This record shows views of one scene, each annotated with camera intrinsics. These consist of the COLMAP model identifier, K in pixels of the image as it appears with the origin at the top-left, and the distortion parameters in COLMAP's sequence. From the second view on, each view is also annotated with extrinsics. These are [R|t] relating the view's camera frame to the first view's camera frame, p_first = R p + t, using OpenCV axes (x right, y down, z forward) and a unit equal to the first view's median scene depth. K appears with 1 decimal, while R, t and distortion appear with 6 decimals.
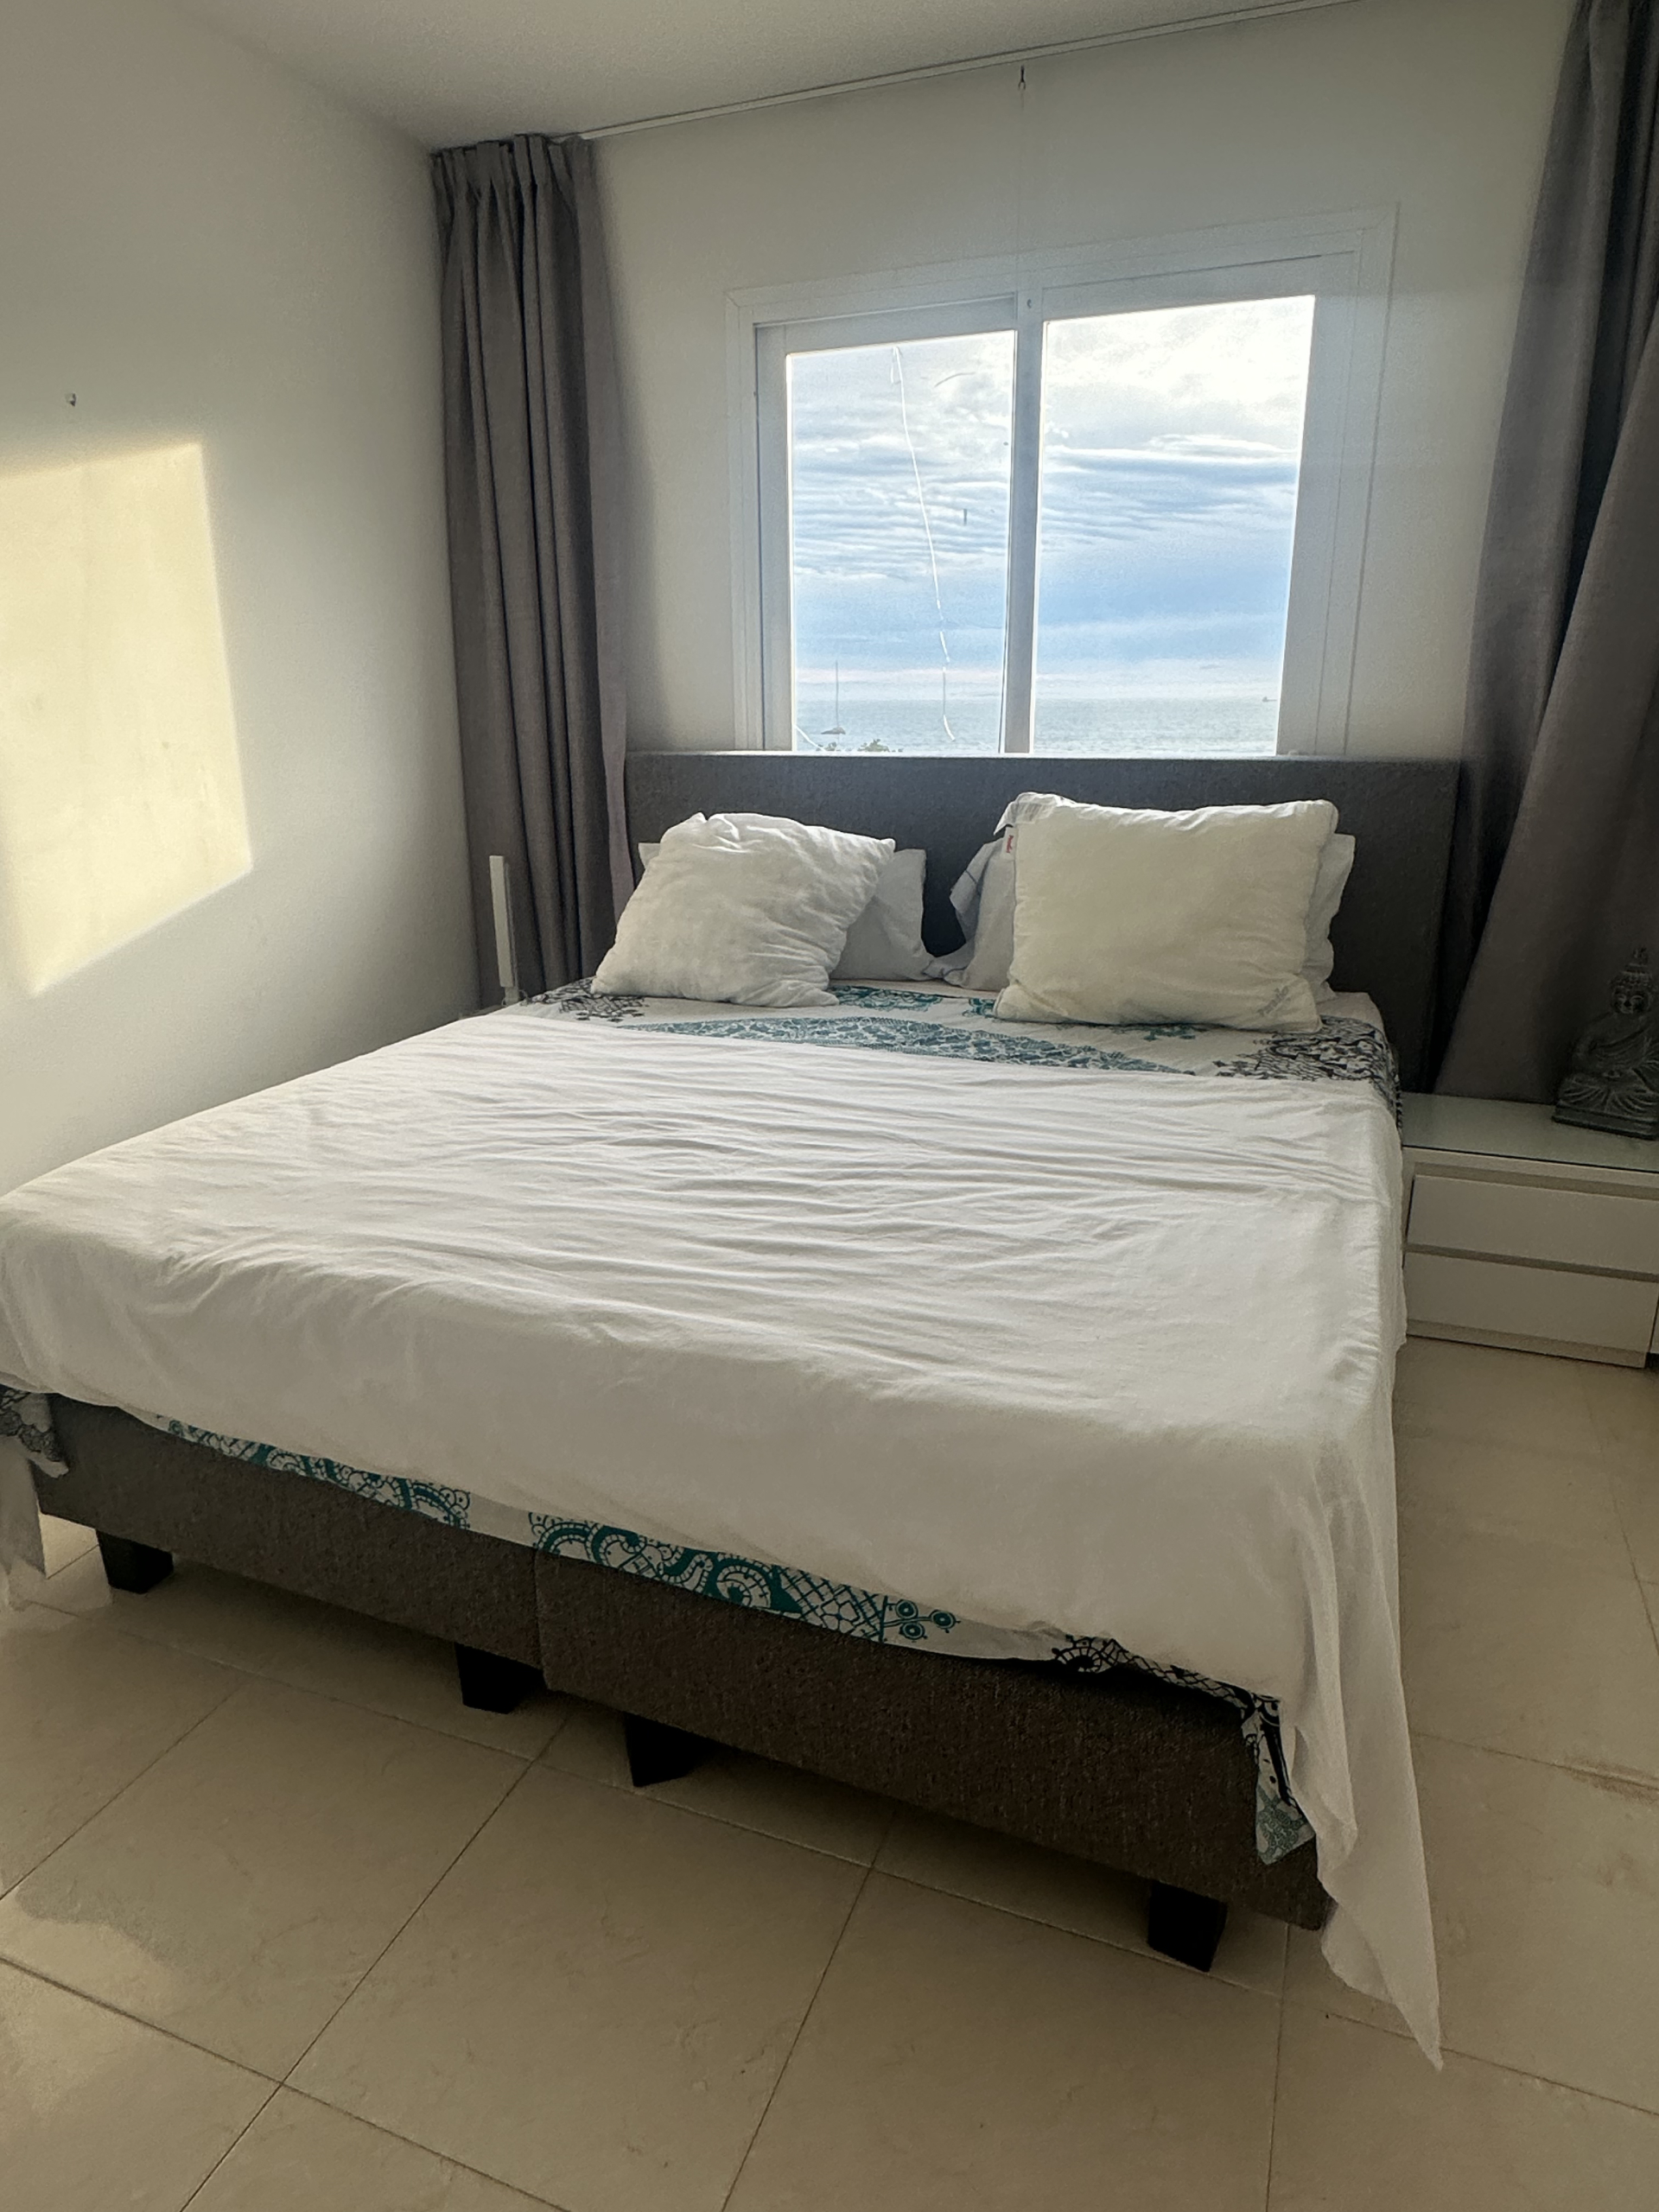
lens RADIAL K [[1372.7, 0, 831.4], [0, 1372.7, 1100.3], [0, 0, 1]] dist [-0.005233, -0.000949]
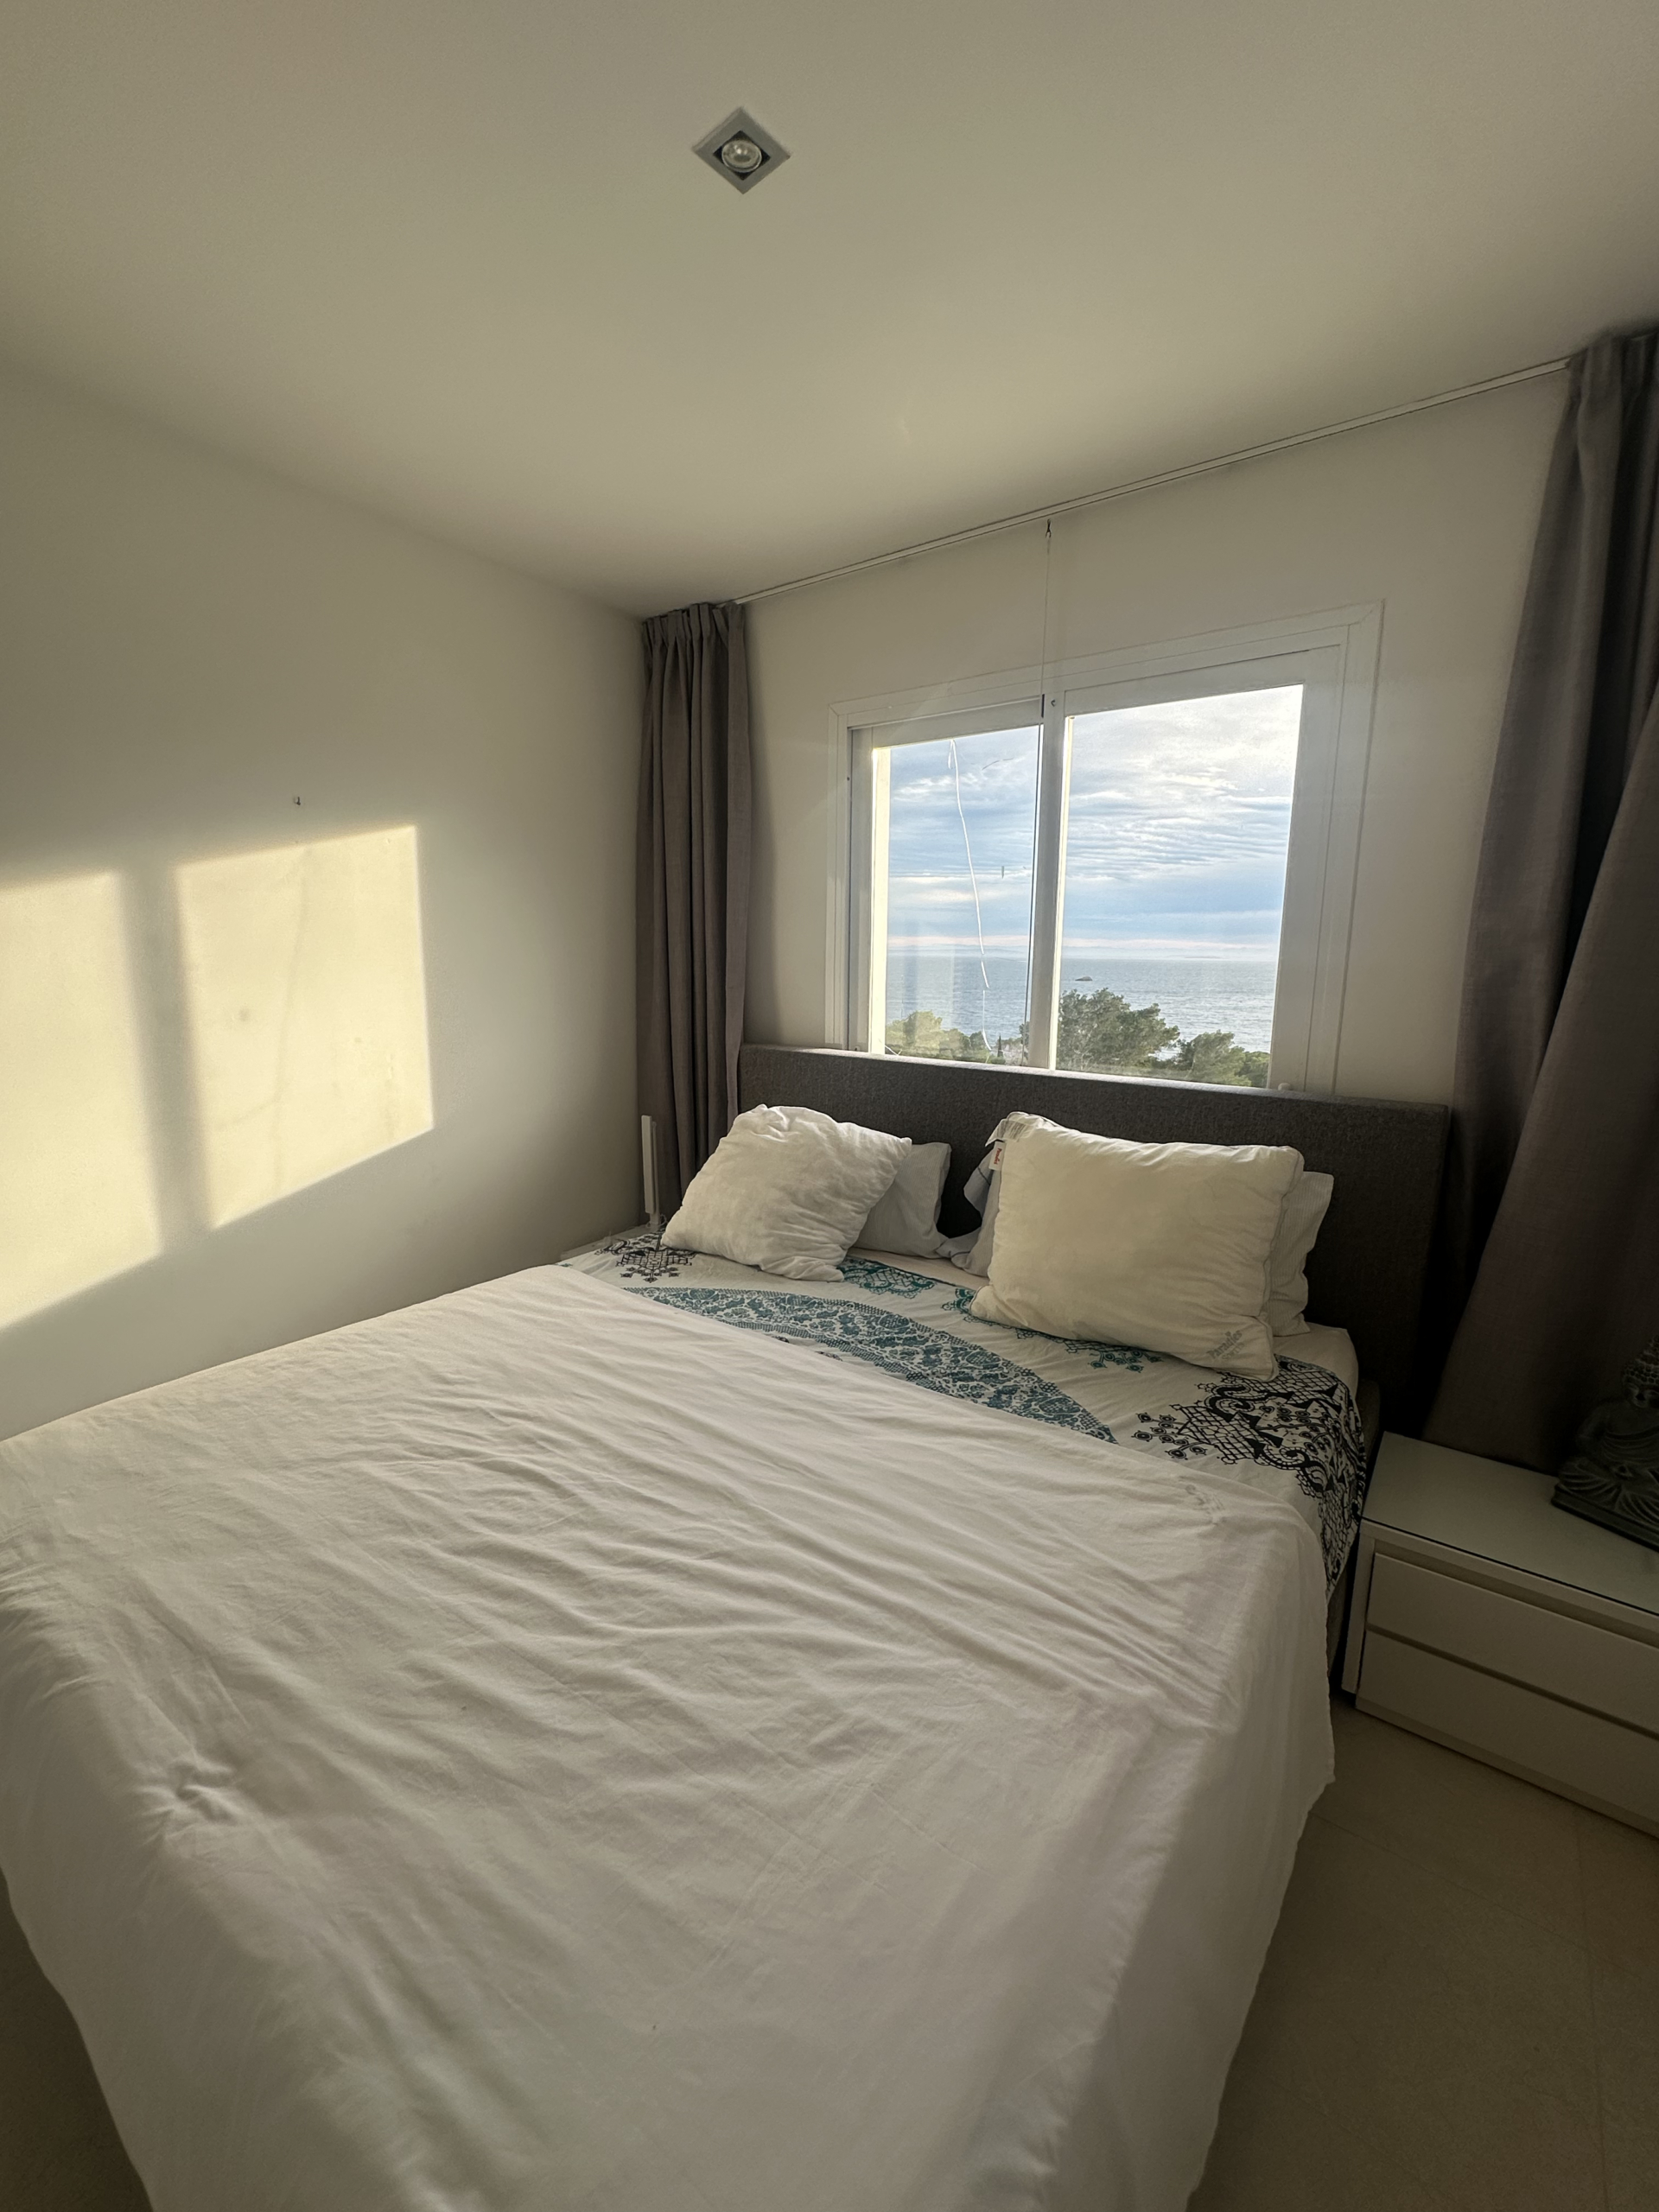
lens RADIAL K [[885.5, 0, 890.4], [0, 885.5, 1077.6], [0, 0, 1]] dist [-0.006100, 0.002531]
pose [[0.967545, 0.058534, -0.245825, 0.207362], [-0.090469, 0.988559, -0.120691, -0.146648], [0.235948, 0.139014, 0.961771, 0.258961]]
